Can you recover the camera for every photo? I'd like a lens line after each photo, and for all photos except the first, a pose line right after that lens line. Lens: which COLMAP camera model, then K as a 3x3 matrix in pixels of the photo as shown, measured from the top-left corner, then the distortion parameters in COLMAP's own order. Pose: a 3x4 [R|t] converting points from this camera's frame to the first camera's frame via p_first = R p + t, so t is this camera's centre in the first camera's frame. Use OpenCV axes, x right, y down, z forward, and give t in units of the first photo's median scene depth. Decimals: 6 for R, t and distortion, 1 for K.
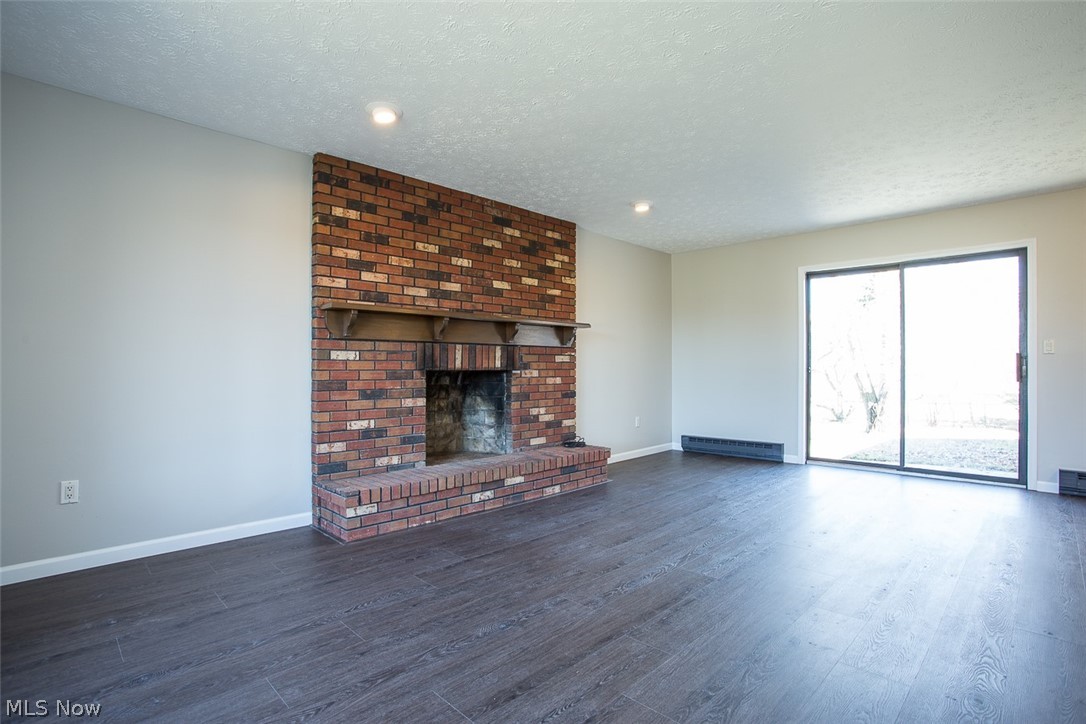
lens RADIAL K [[528.9, 0, 543.0], [0, 528.9, 362.0], [0, 0, 1]] dist [-0.066991, 0.054794]
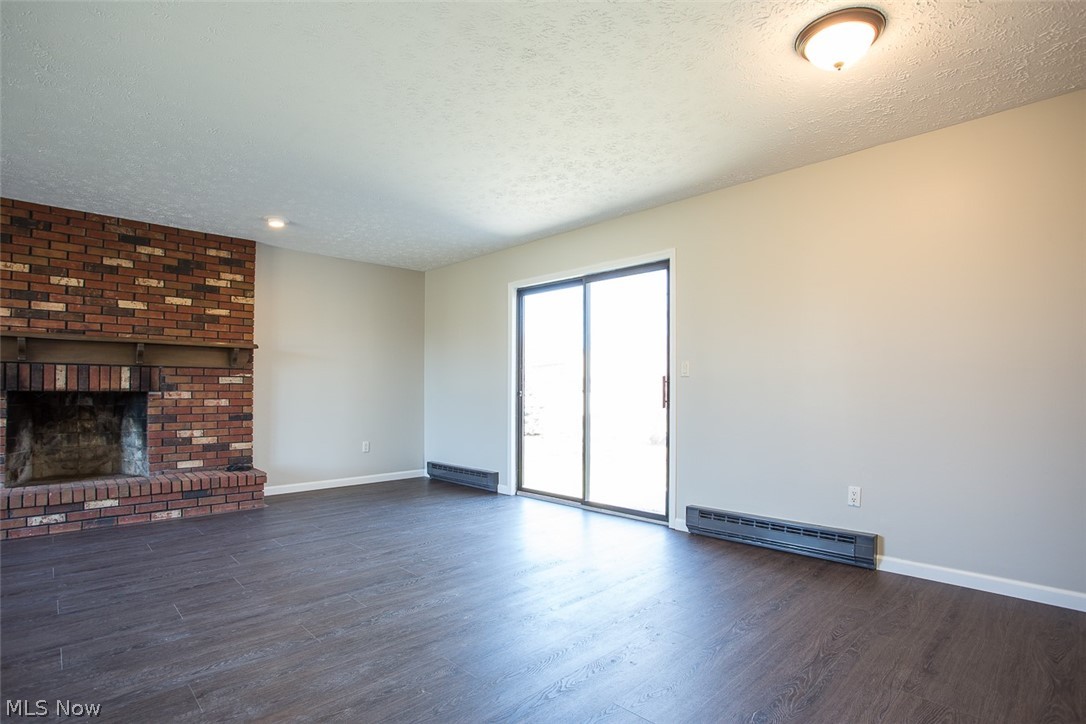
lens RADIAL K [[533.6, 0, 541.2], [0, 533.6, 384.0], [0, 0, 1]] dist [-0.023974, 0.010822]
pose [[0.998183, 0.004843, -0.060055, 0.716800], [-0.005079, 0.999980, -0.003780, 0.001500], [0.060036, 0.004078, 0.998188, 0.062781]]
